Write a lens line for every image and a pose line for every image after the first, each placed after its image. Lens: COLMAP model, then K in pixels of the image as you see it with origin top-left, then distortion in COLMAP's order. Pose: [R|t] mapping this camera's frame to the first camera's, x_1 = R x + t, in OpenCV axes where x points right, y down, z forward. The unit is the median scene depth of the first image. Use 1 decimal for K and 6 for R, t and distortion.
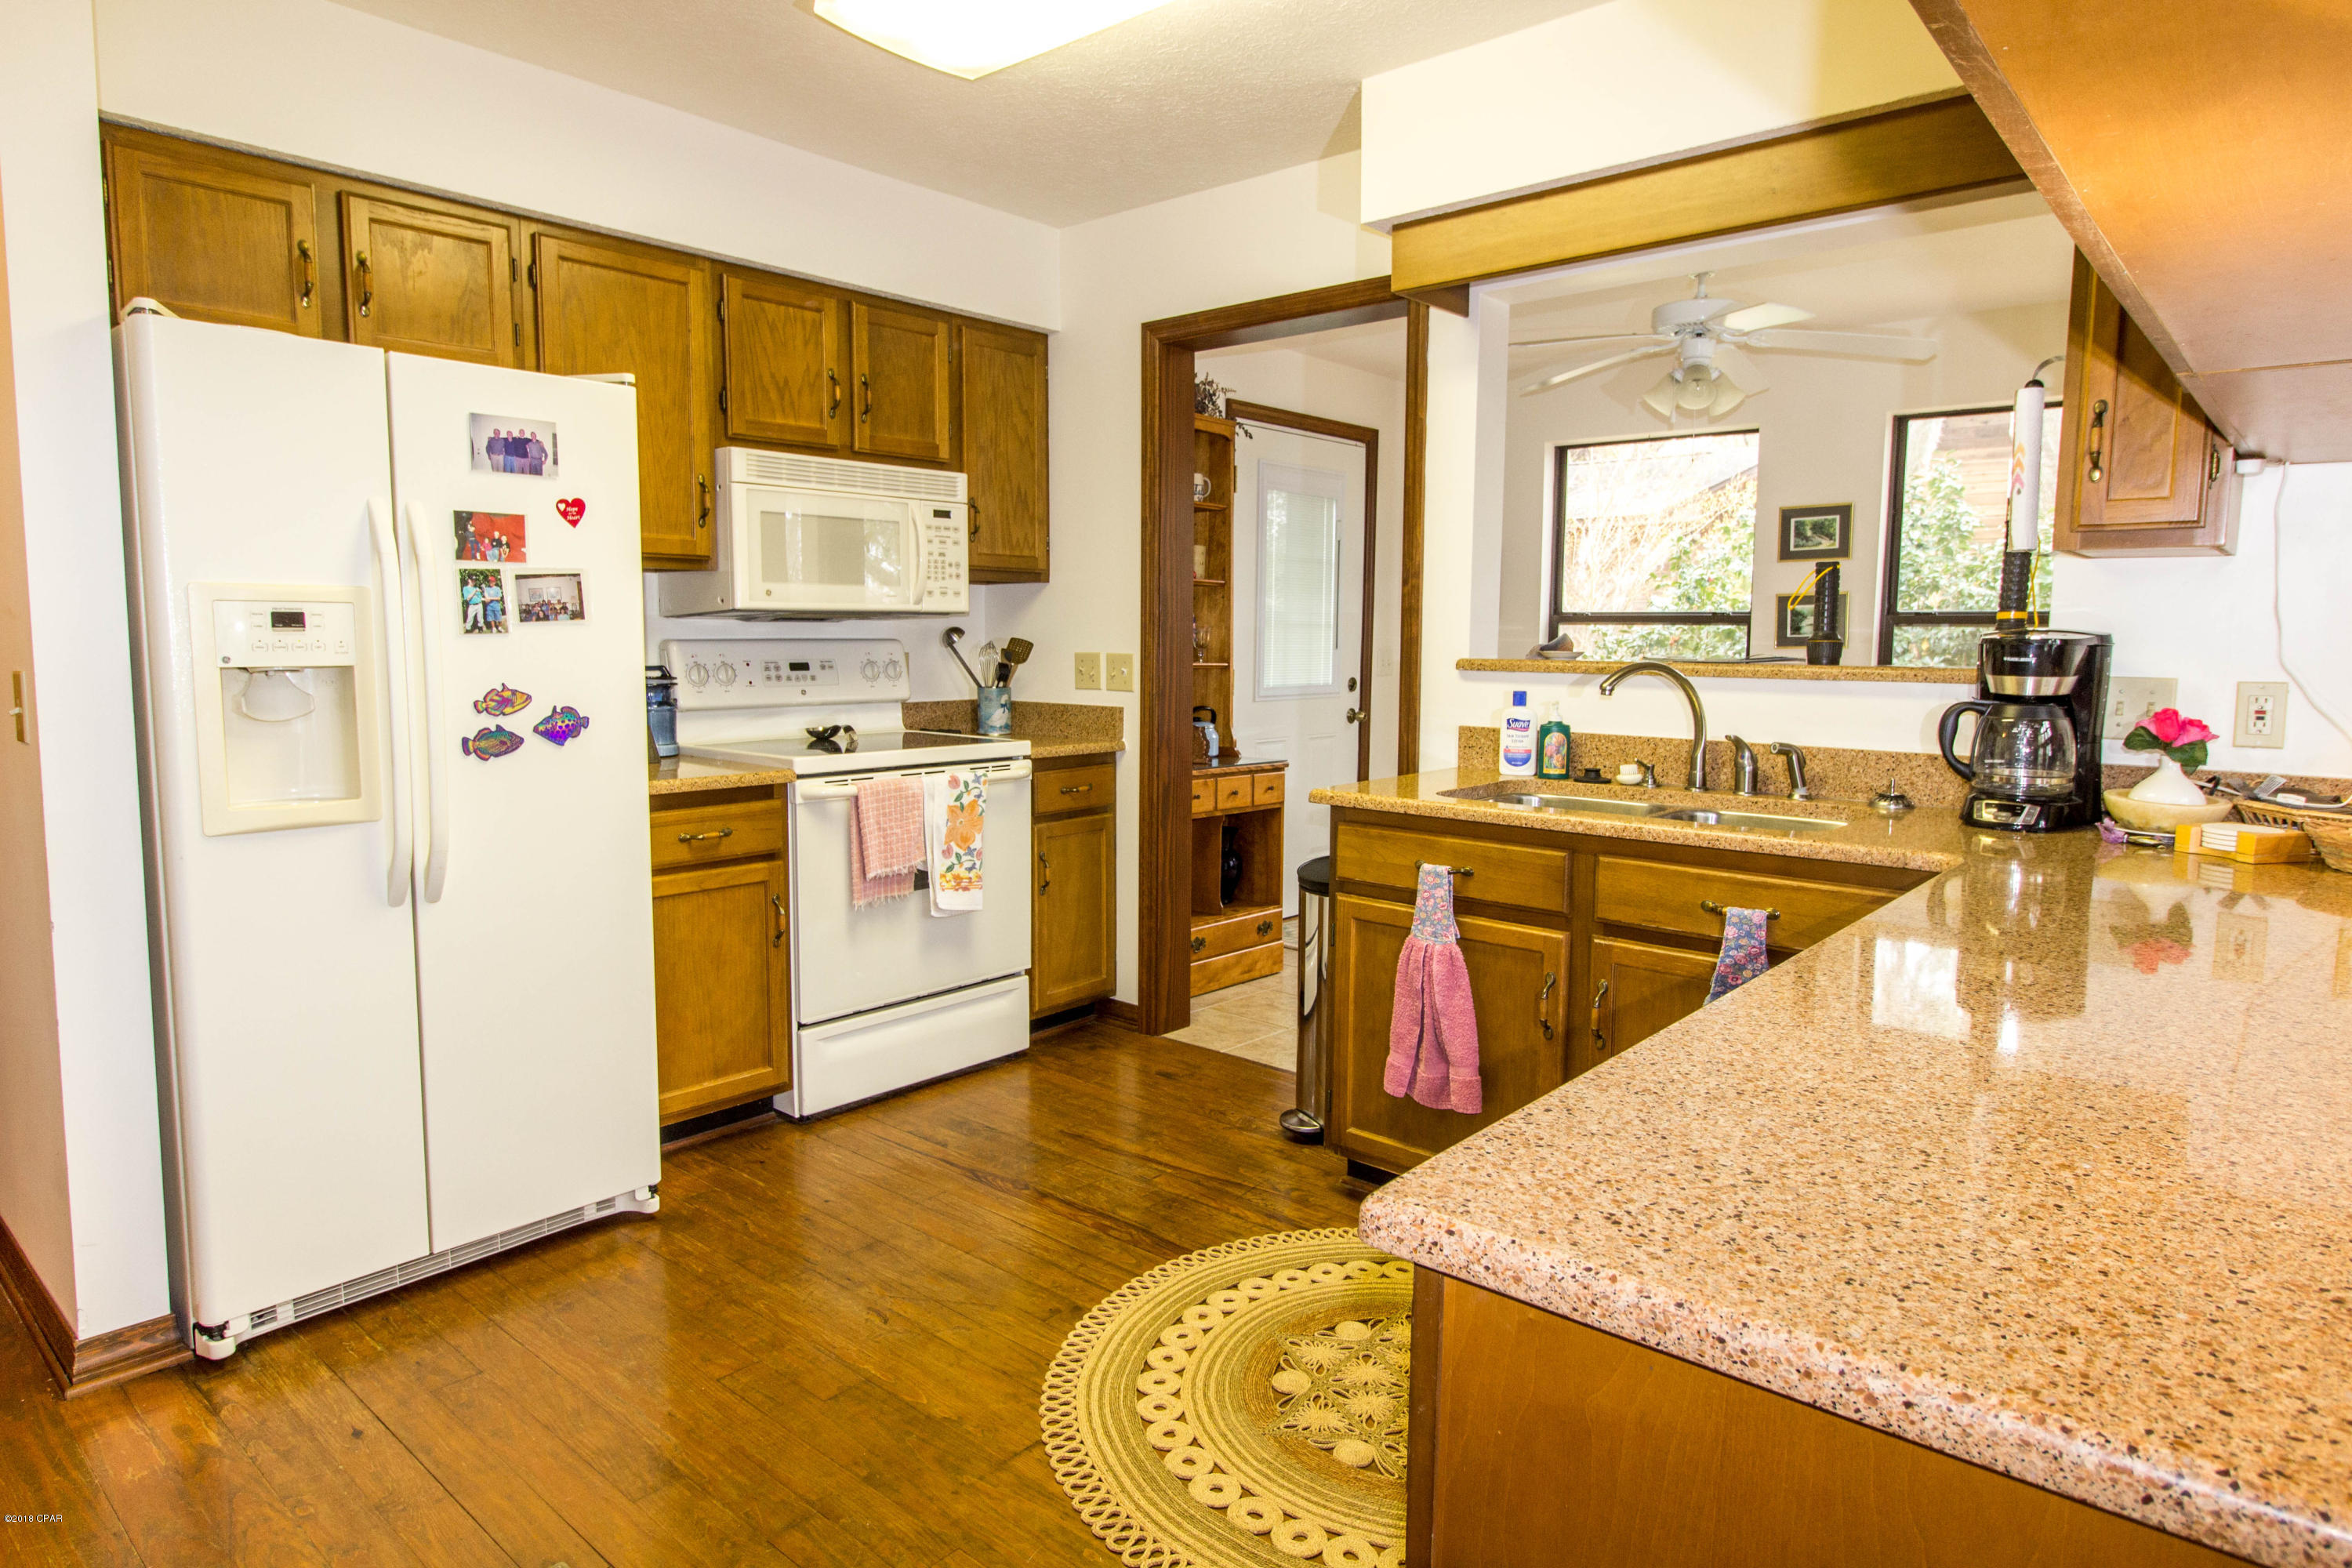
lens RADIAL K [[1350.9, 0, 1186.3], [0, 1350.9, 777.8], [0, 0, 1]] dist [-0.006839, -0.001859]
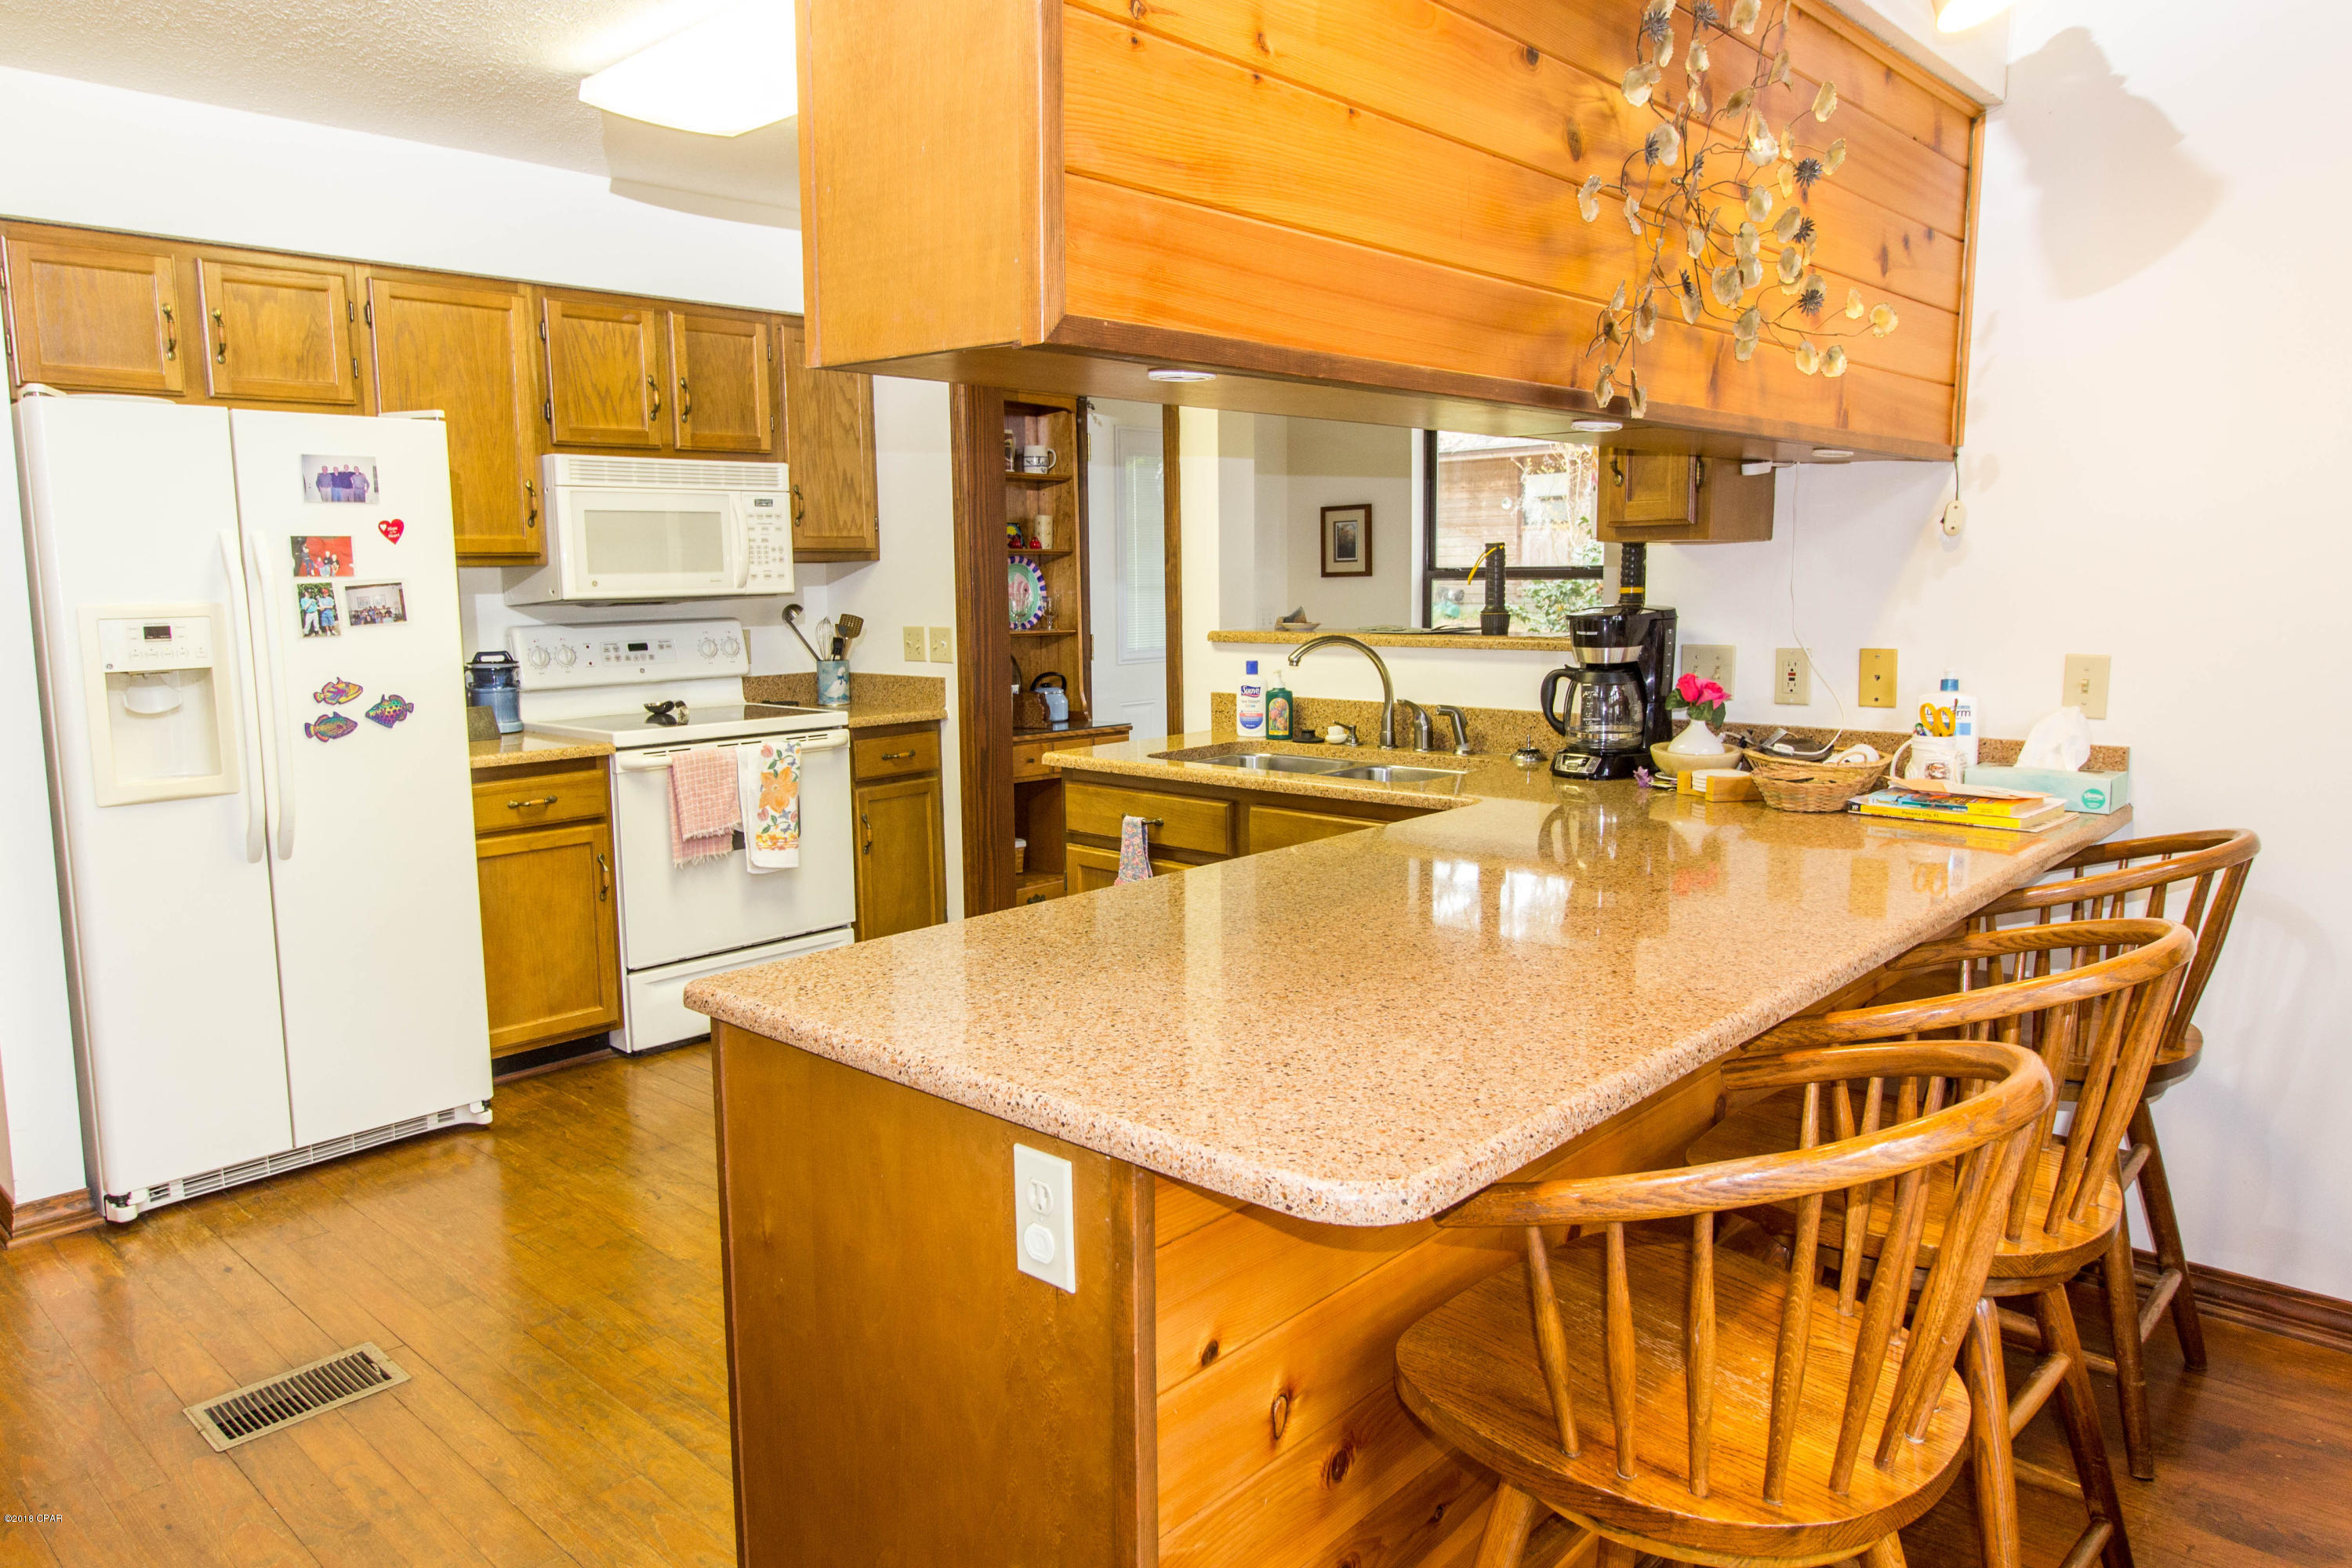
lens RADIAL K [[1539.4, 0, 1157.6], [0, 1539.4, 779.2], [0, 0, 1]] dist [-0.008344, -0.002297]
pose [[0.998975, -0.016719, -0.042056, 0.242780], [0.017862, 0.999477, 0.026950, -0.002686], [0.041583, -0.027673, 0.998752, -0.294783]]
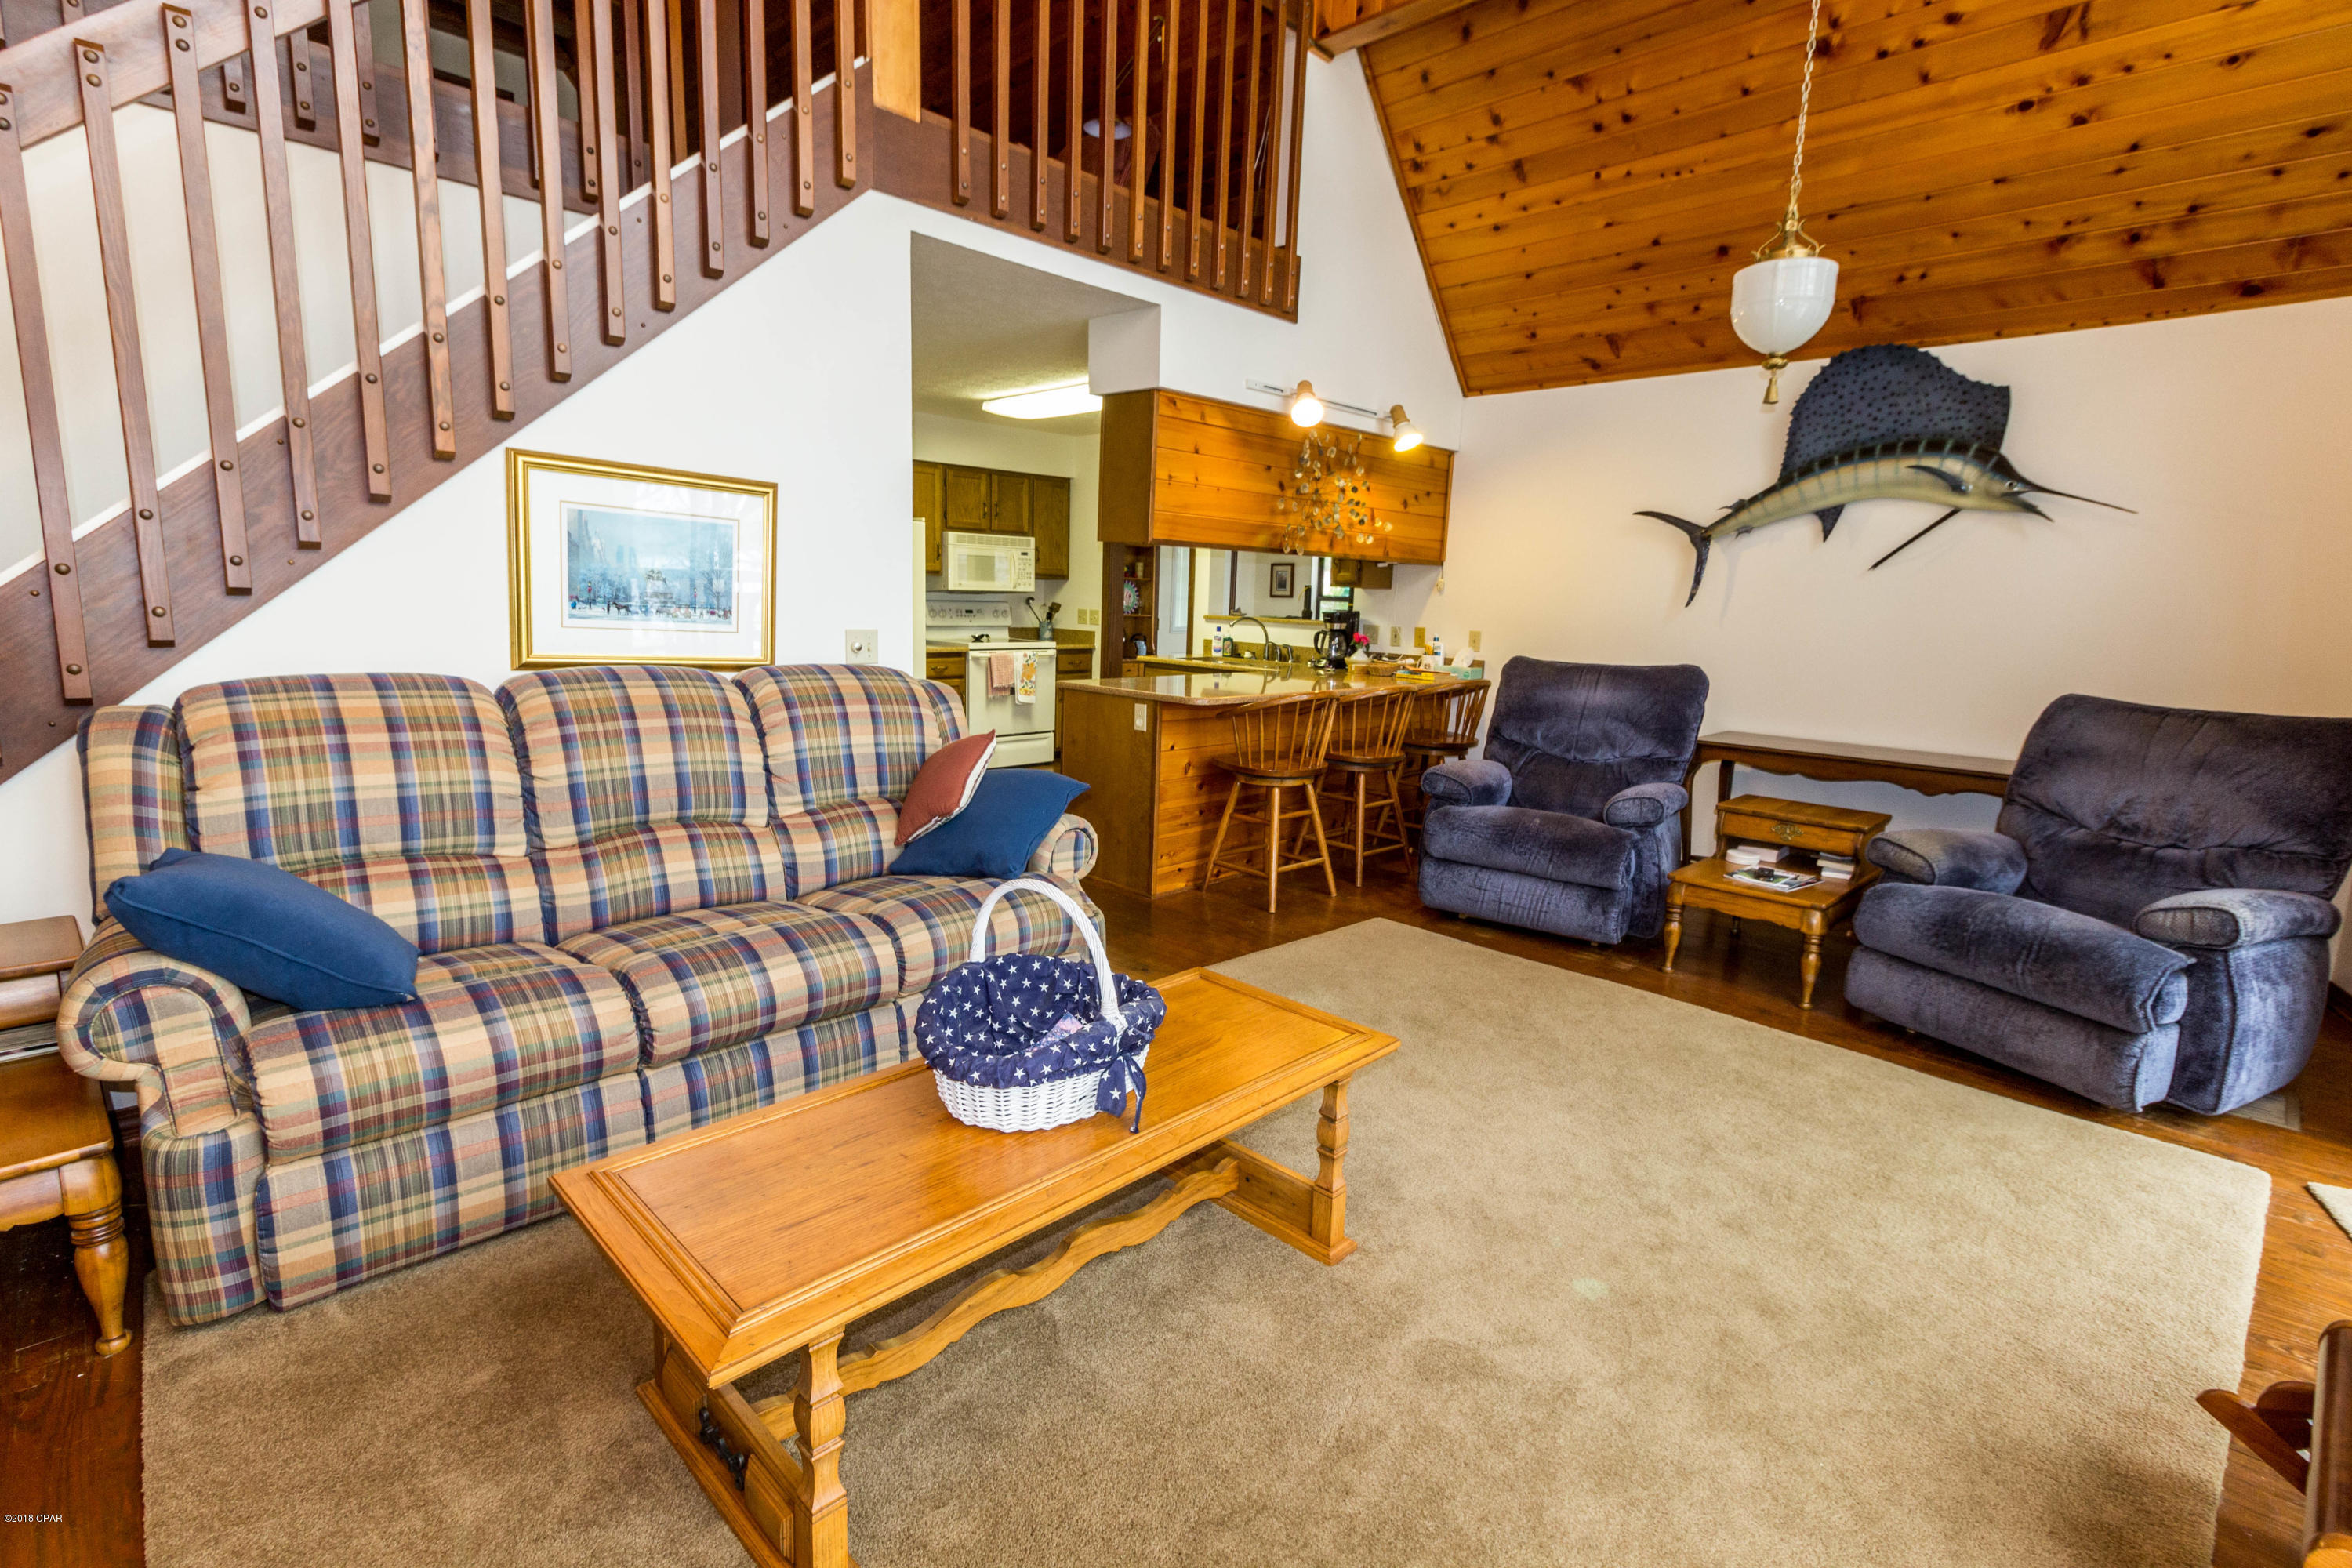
lens RADIAL K [[1102.5, 0, 1195.5], [0, 1102.5, 779.2], [0, 0, 1]] dist [0.001333, -0.000746]
pose [[0.998200, 0.034554, -0.049009, 0.355248], [-0.031536, 0.997635, 0.061081, 0.130690], [0.051003, -0.059425, 0.996929, -1.501253]]
